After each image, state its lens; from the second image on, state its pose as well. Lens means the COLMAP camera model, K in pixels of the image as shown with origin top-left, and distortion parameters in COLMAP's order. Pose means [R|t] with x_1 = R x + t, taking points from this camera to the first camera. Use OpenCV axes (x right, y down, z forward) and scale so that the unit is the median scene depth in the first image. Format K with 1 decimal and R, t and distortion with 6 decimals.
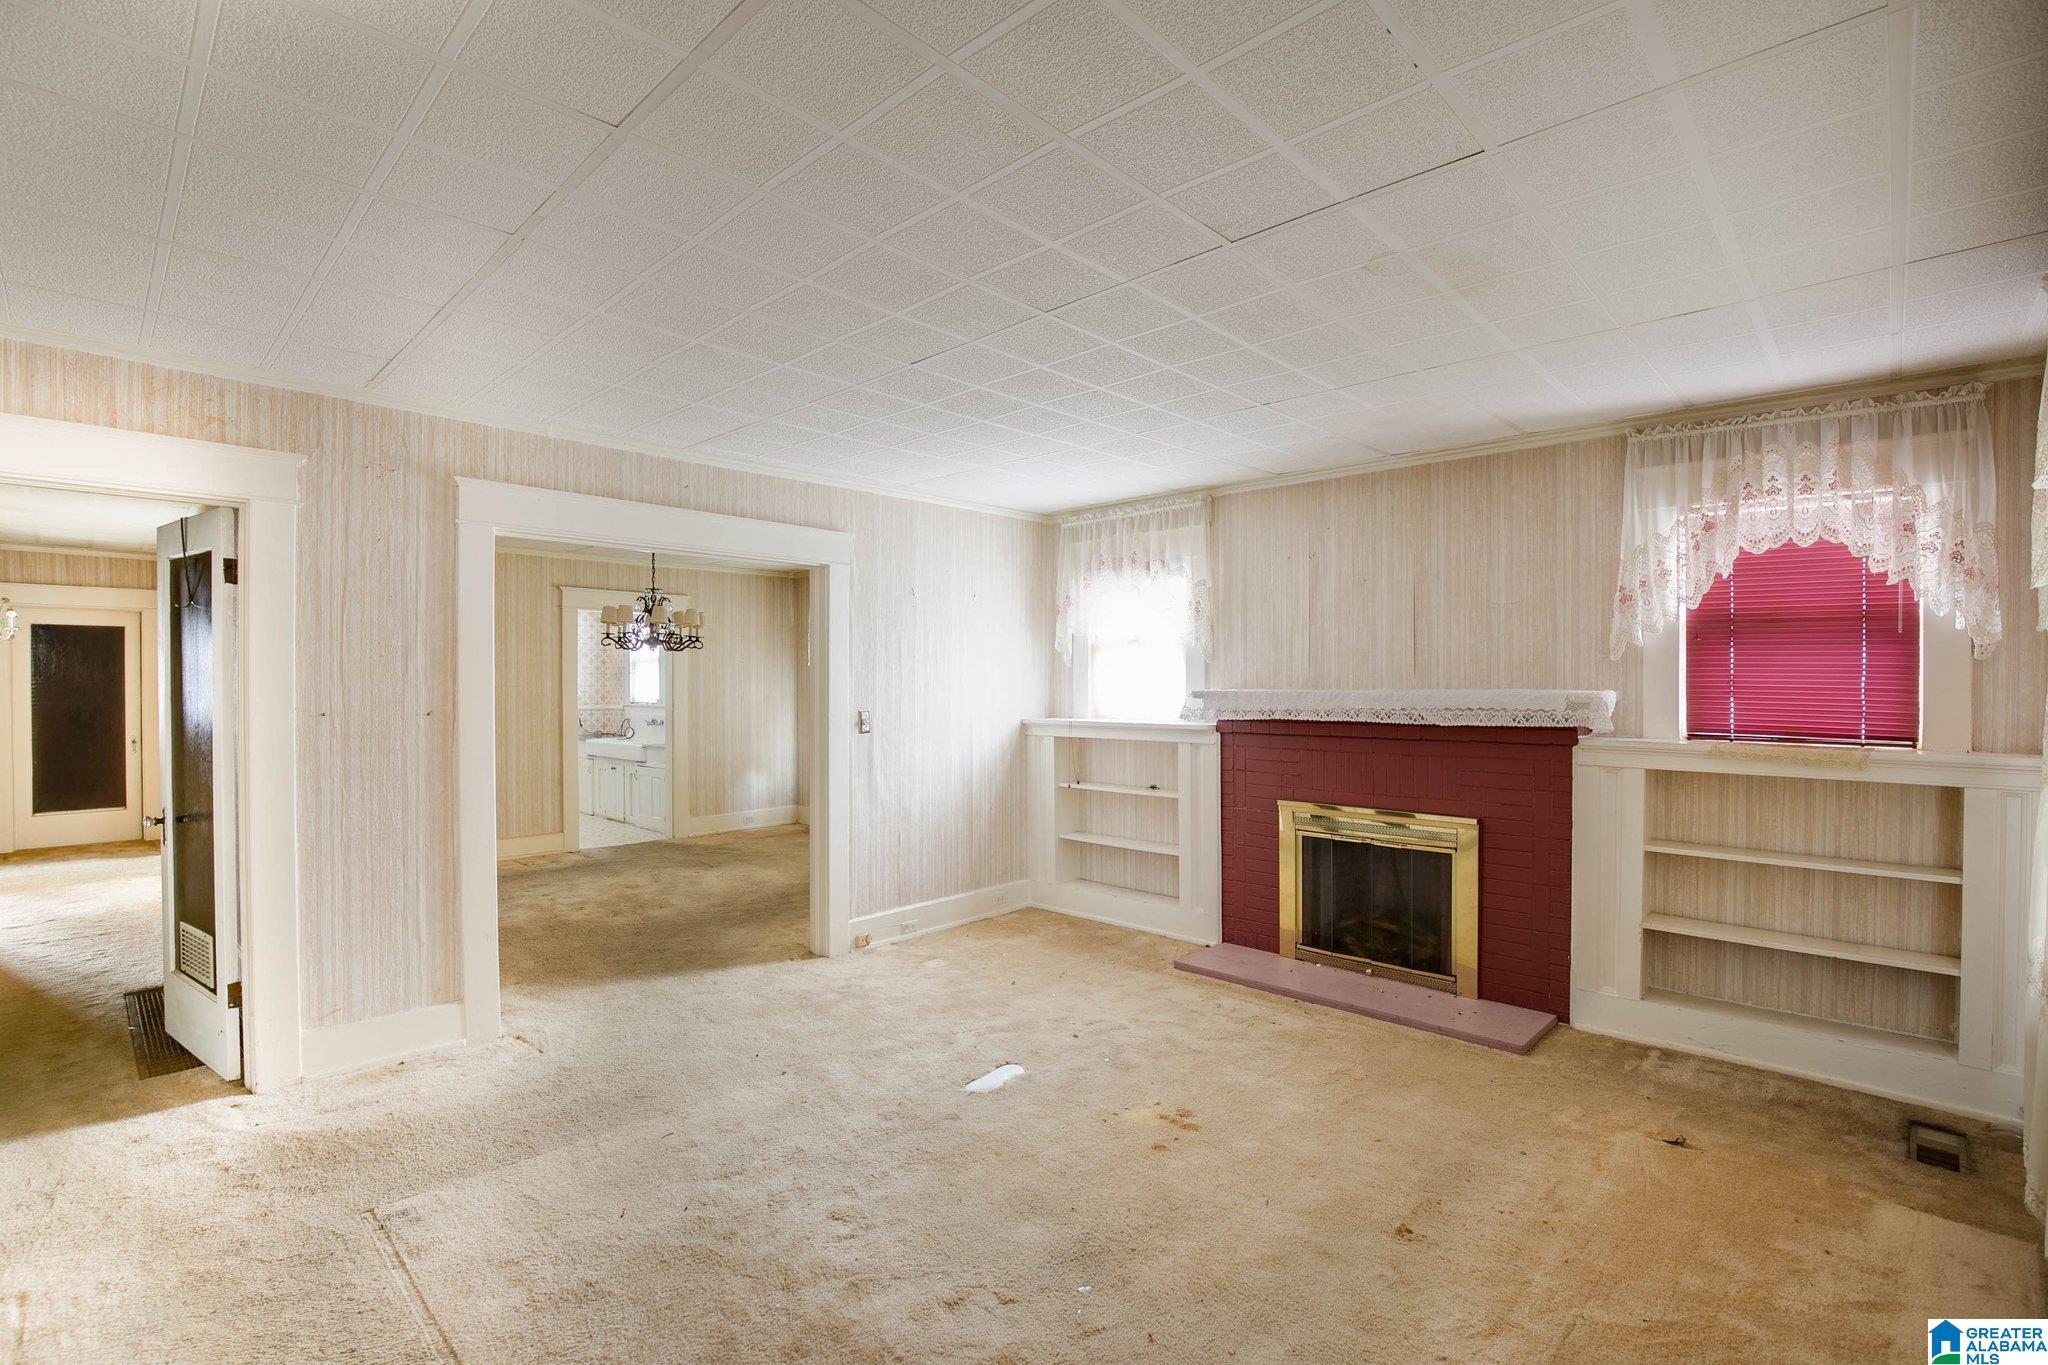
lens RADIAL K [[939.1, 0, 1018.1], [0, 939.1, 682.4], [0, 0, 1]] dist [-0.010000, 0.000545]
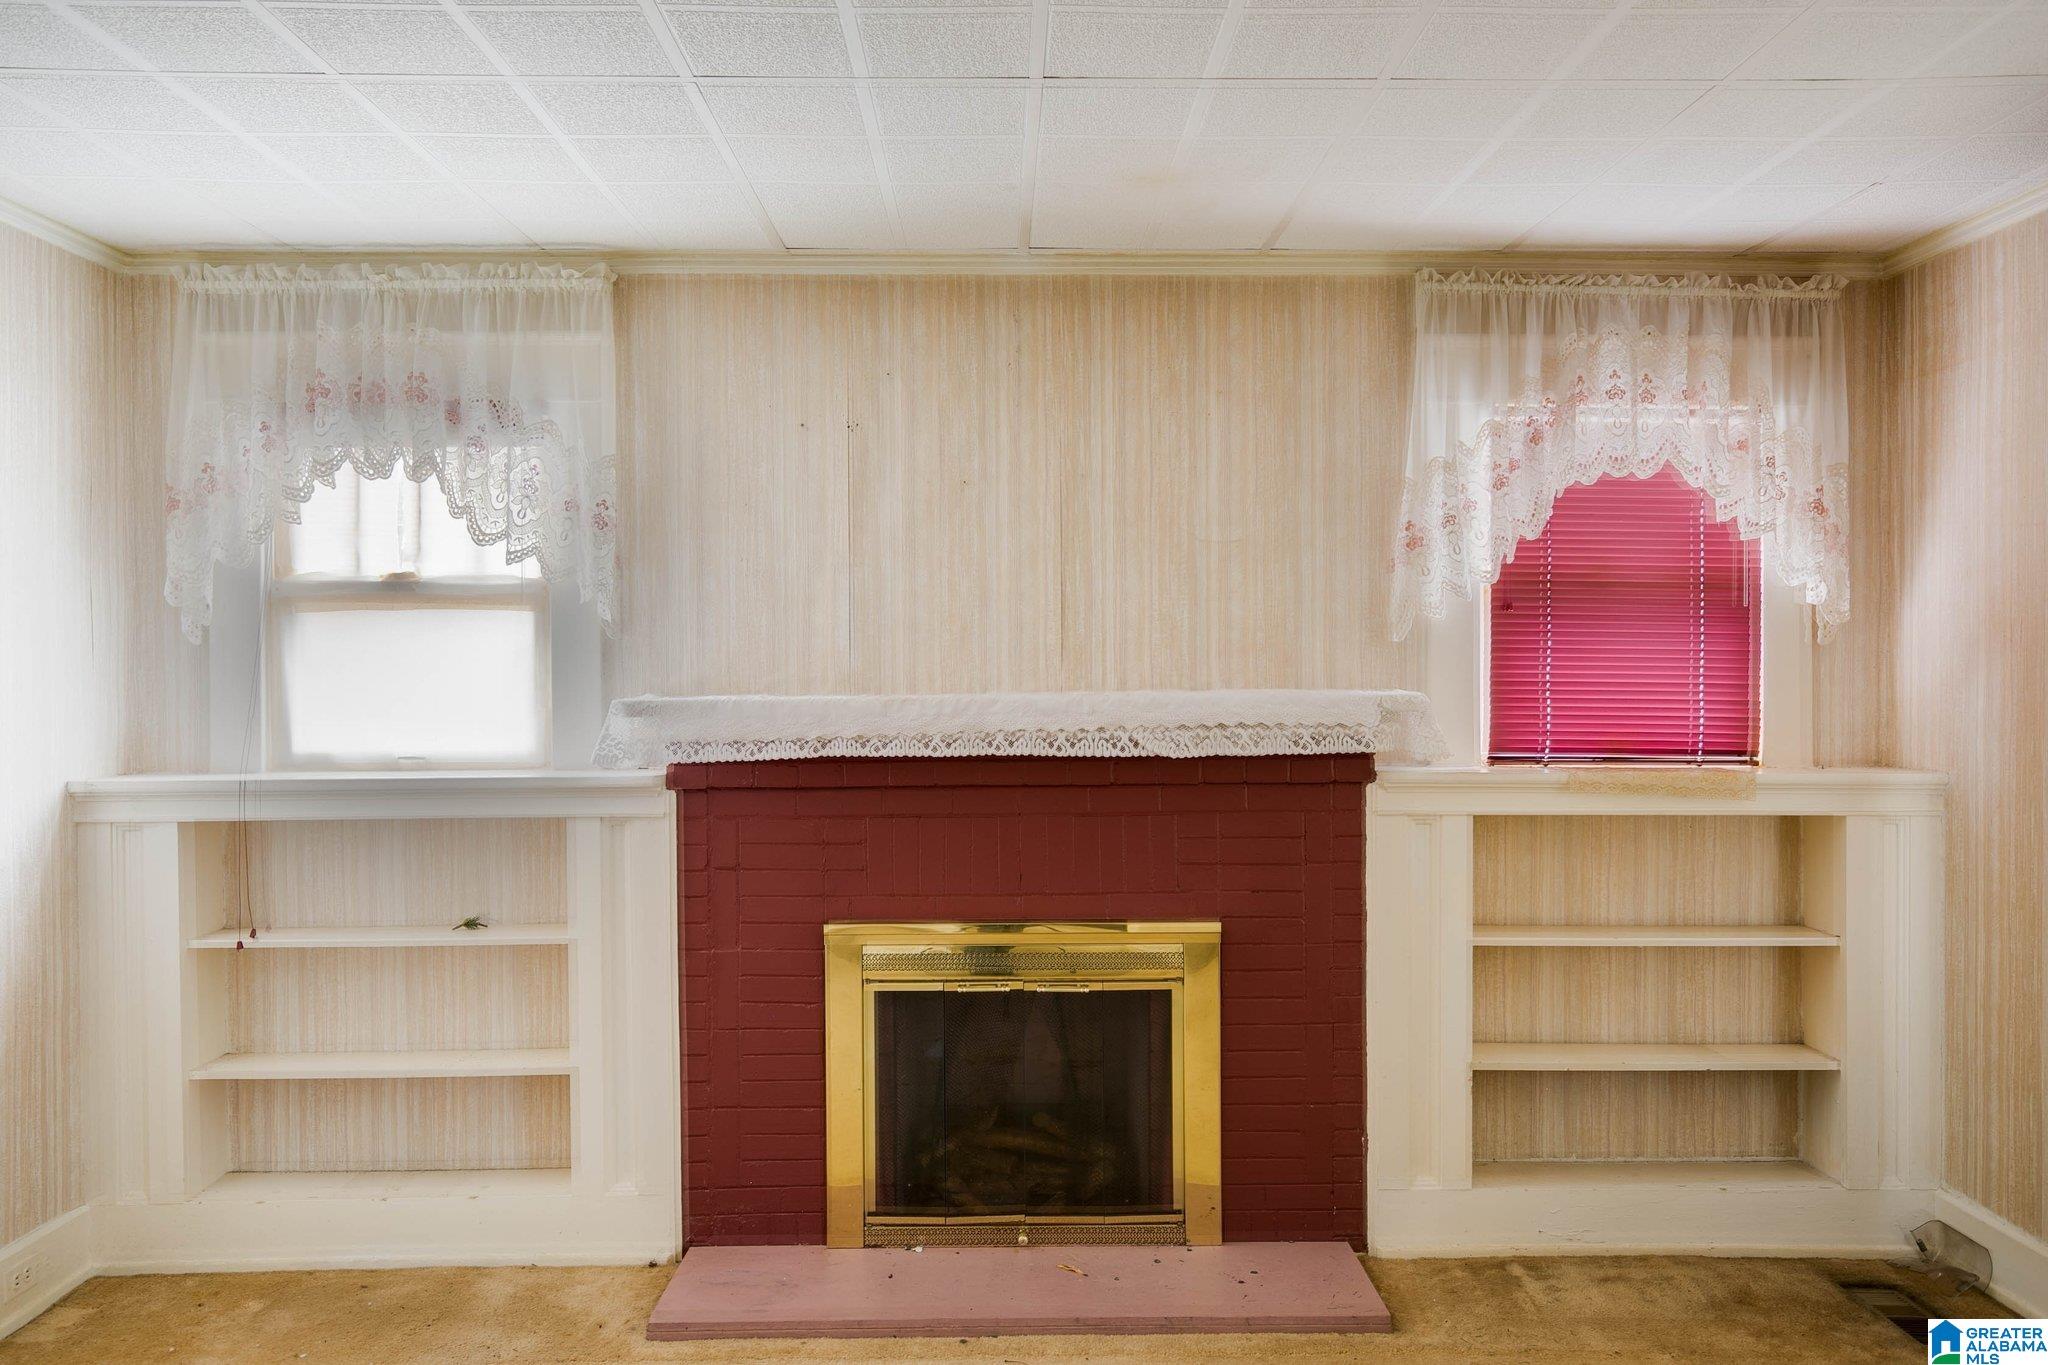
lens RADIAL K [[1606.0, 0, 1021.7], [0, 1606.0, 681.9], [0, 0, 1]] dist [0.043780, -0.009913]
pose [[0.710933, -0.004709, 0.703244, -0.267990], [0.005397, 0.999985, 0.001240, 0.000408], [-0.703239, 0.002914, 0.710948, 0.390994]]
